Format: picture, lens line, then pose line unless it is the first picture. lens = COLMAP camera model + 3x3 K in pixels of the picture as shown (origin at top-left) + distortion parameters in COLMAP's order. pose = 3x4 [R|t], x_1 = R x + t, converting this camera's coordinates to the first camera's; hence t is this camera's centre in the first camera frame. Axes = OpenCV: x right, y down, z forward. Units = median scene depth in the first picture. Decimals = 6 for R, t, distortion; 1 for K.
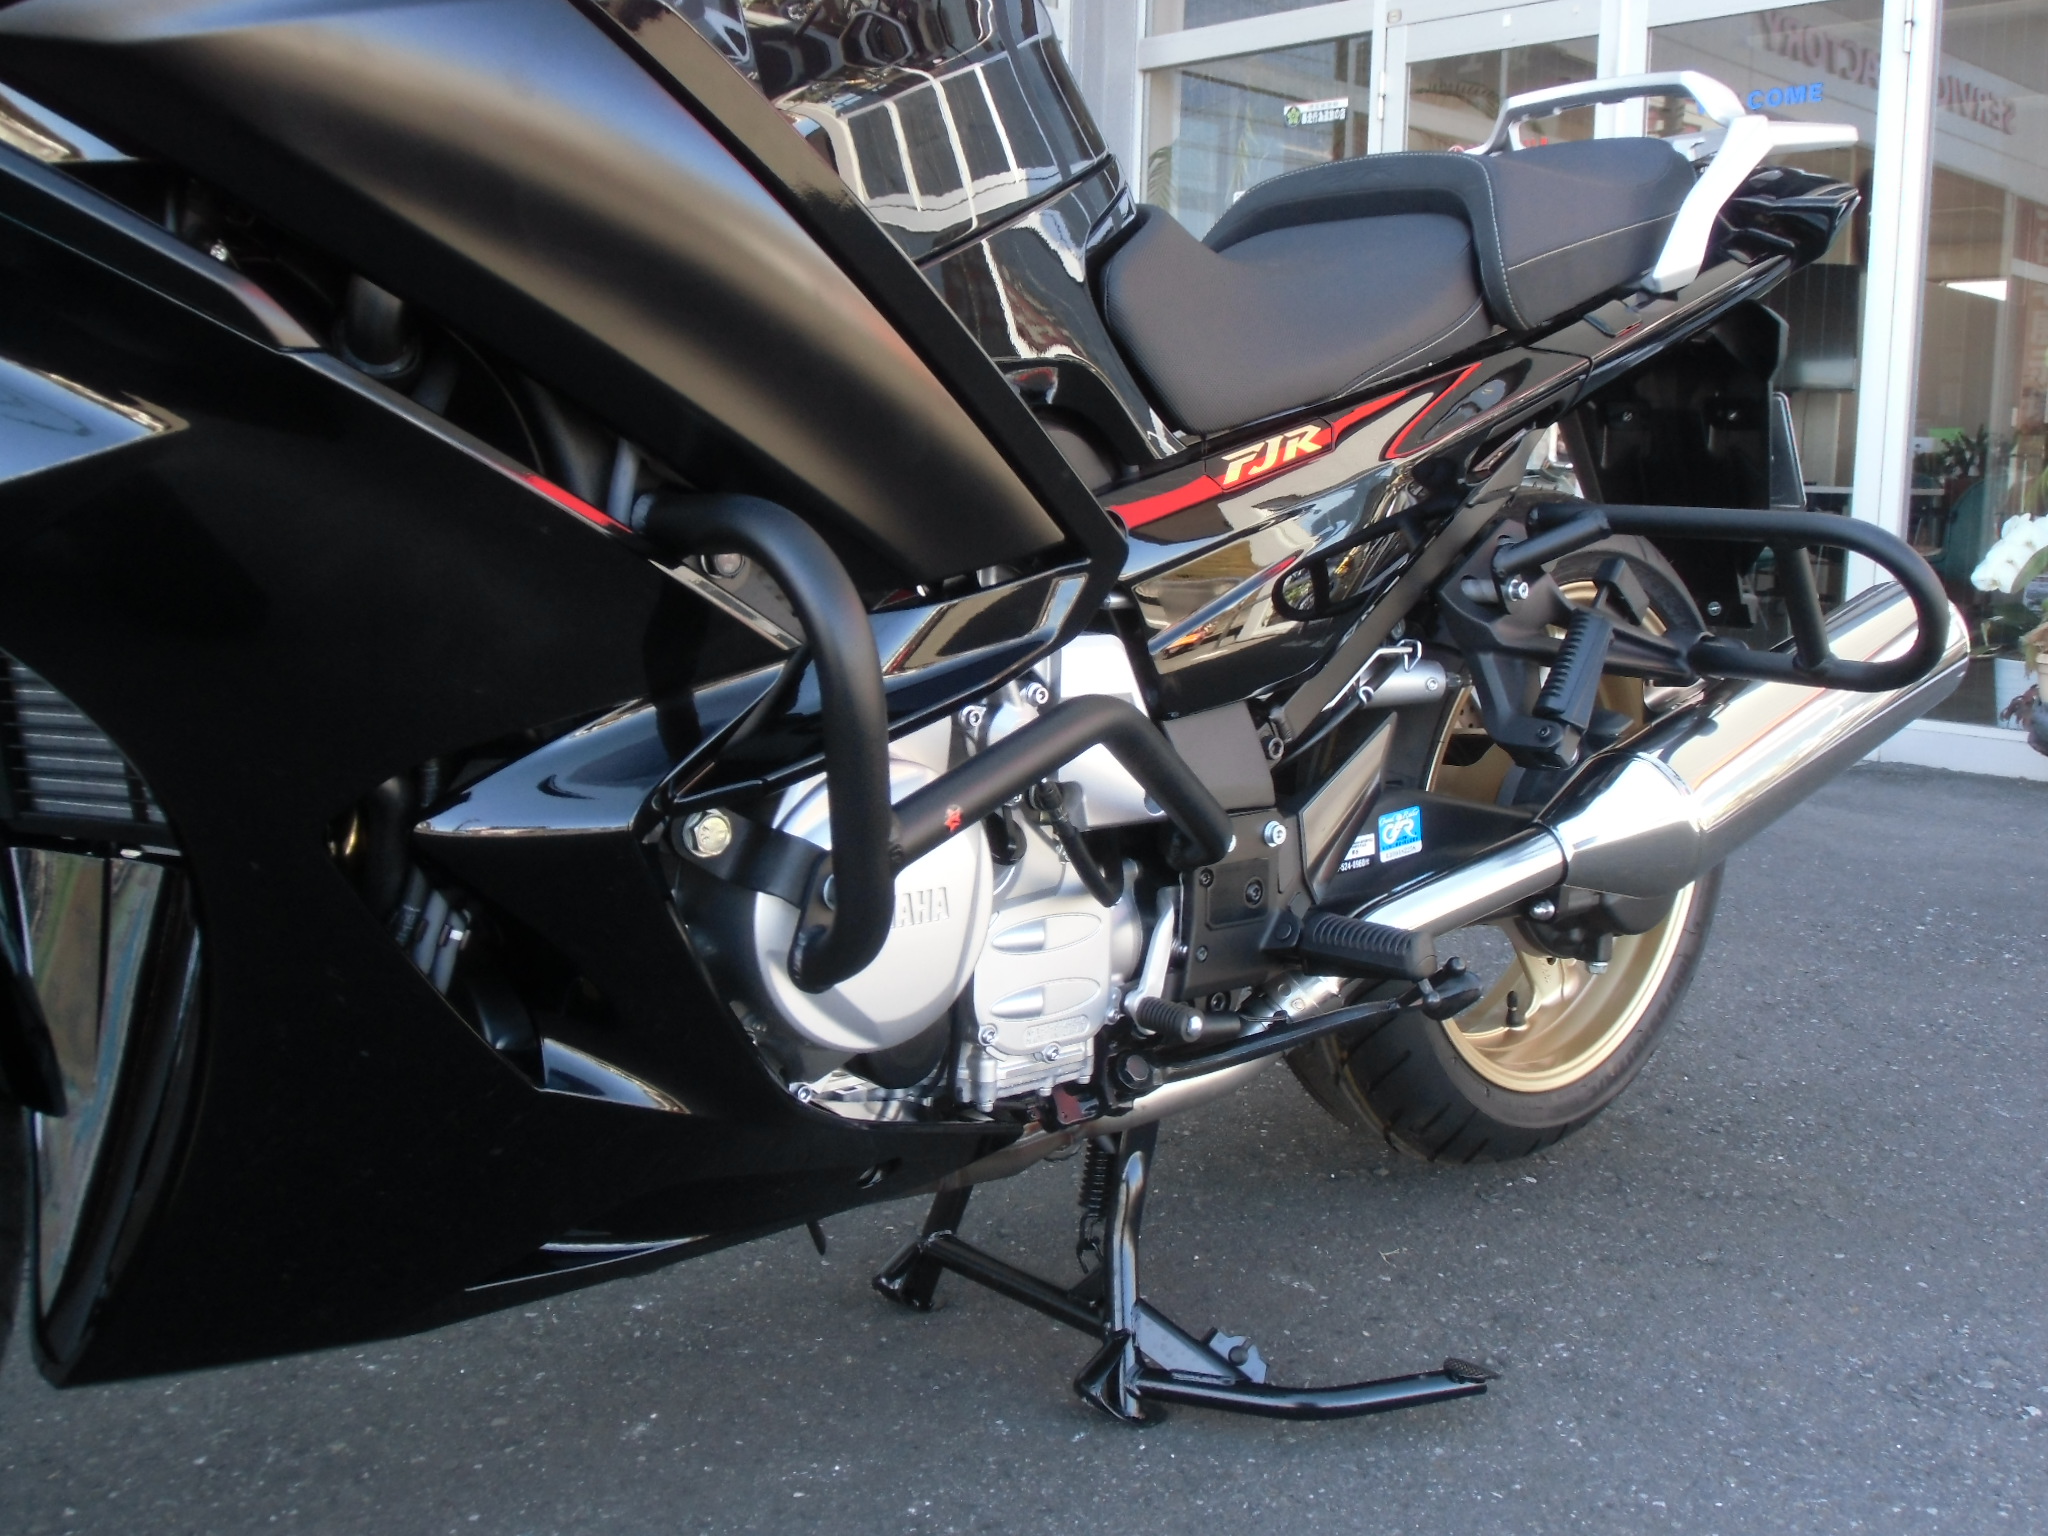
lens RADIAL K [[2009.0, 0, 1024.0], [0, 2009.0, 768.0], [0, 0, 1]] dist [-0.095888, 0.092892]
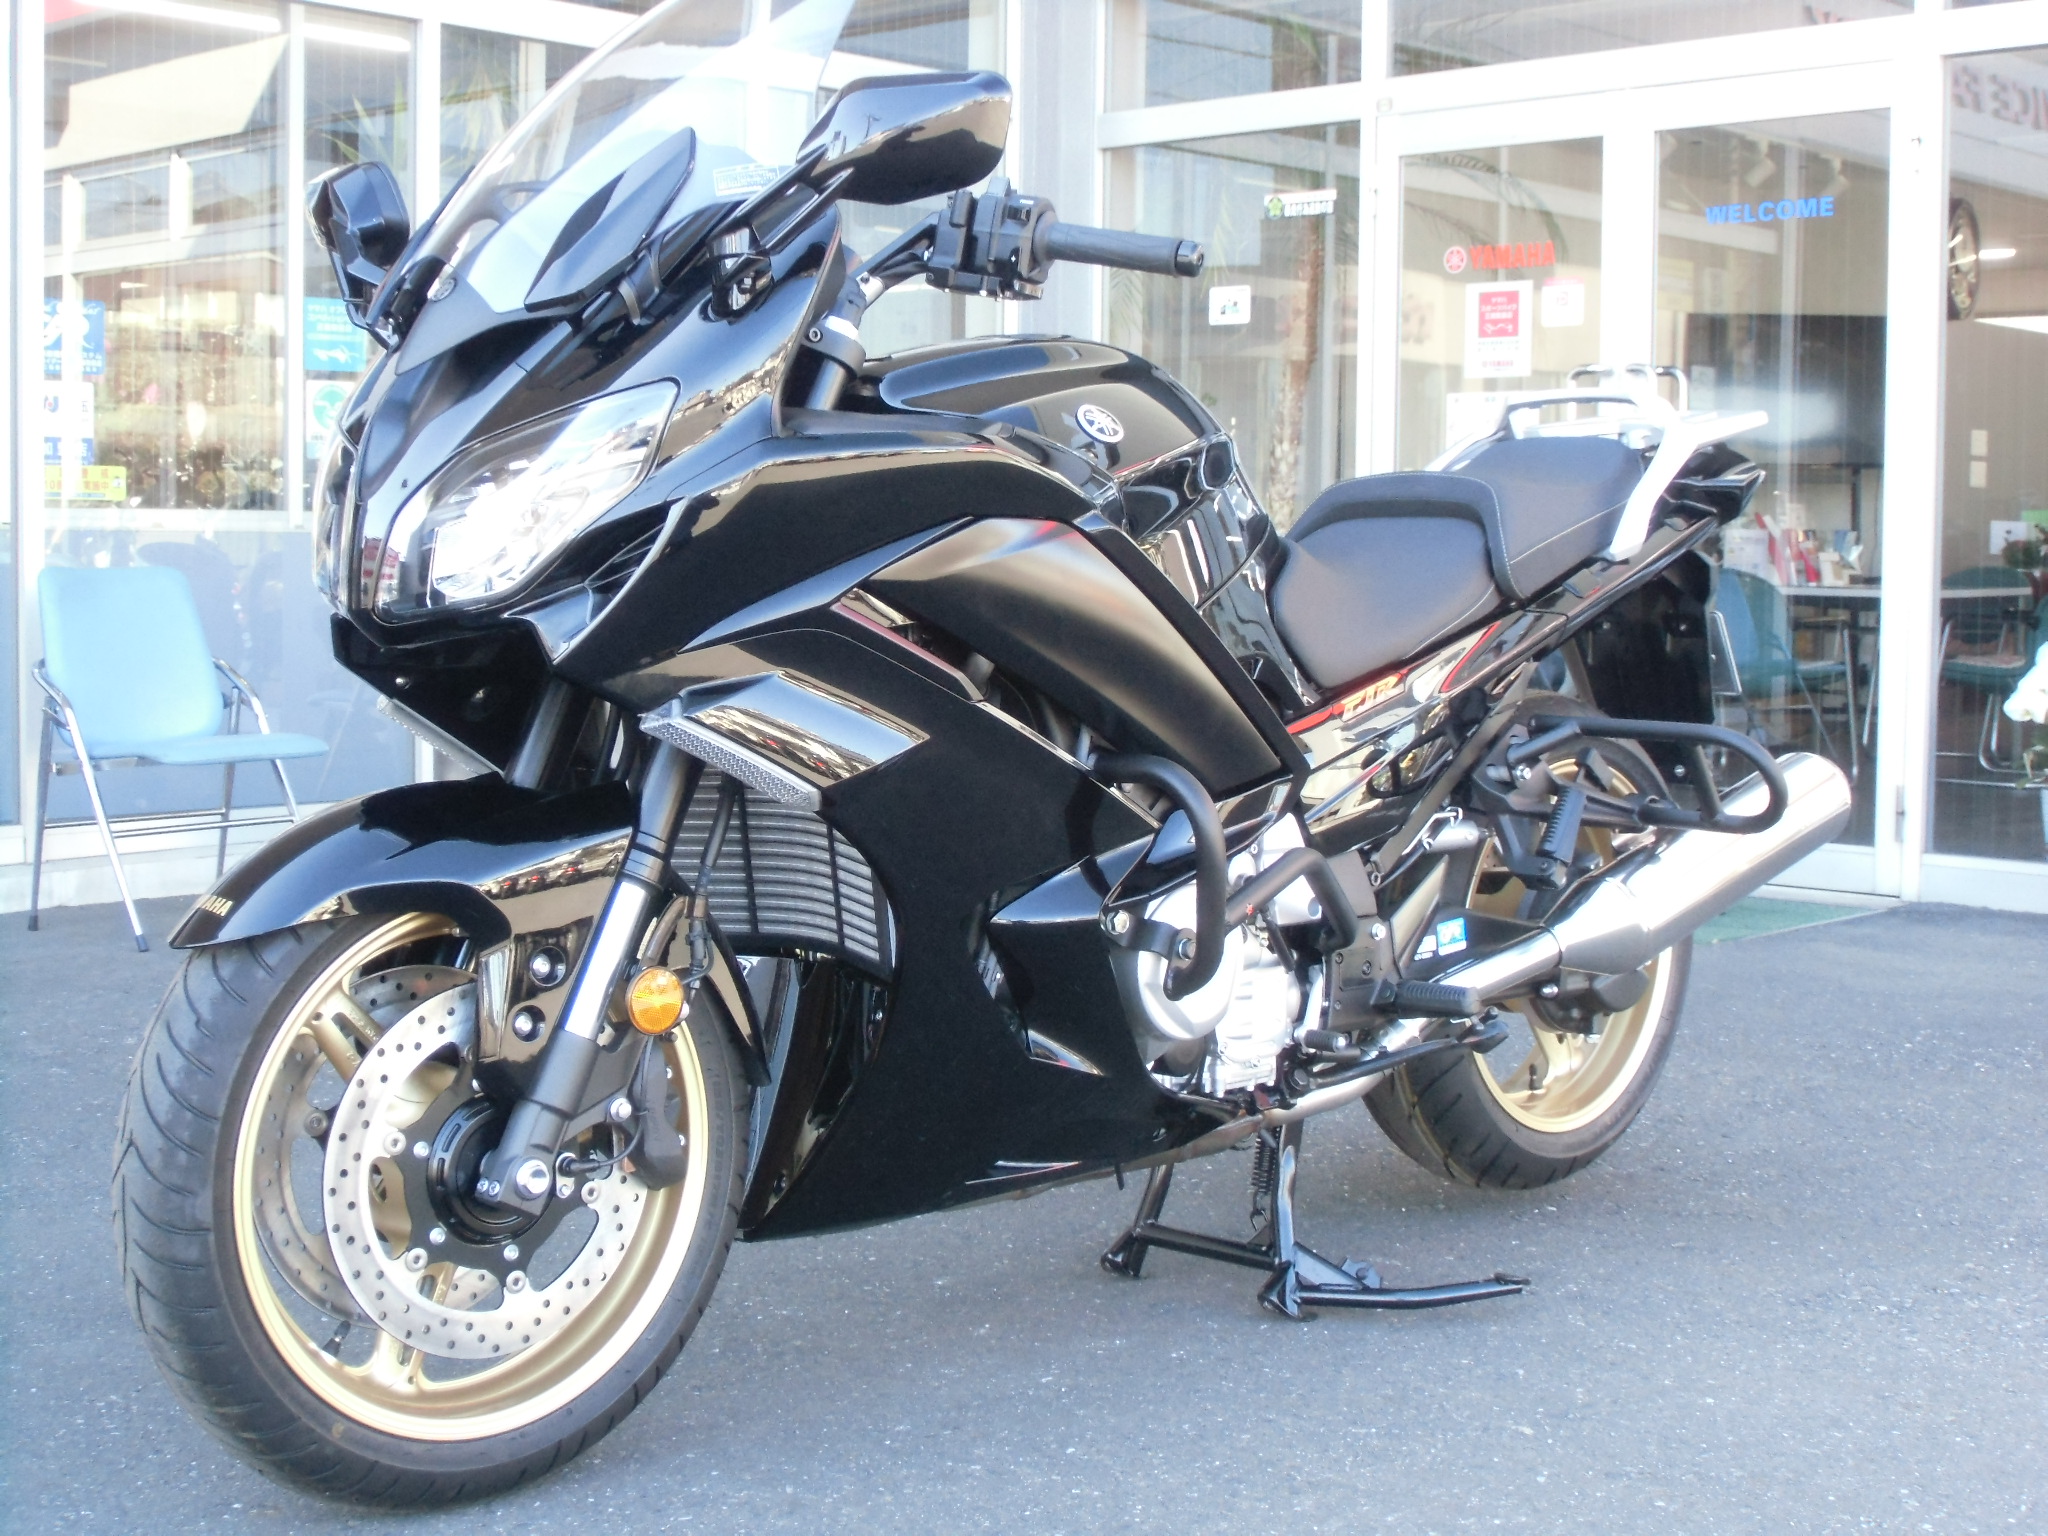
lens RADIAL K [[2926.6, 0, 1024.0], [0, 2926.6, 768.0], [0, 0, 1]] dist [-0.114801, 0.145930]
pose [[0.997790, -0.021178, 0.062986, -0.271352], [0.025336, 0.997500, -0.065975, 0.043816], [-0.061431, 0.067425, 0.995831, -1.186117]]
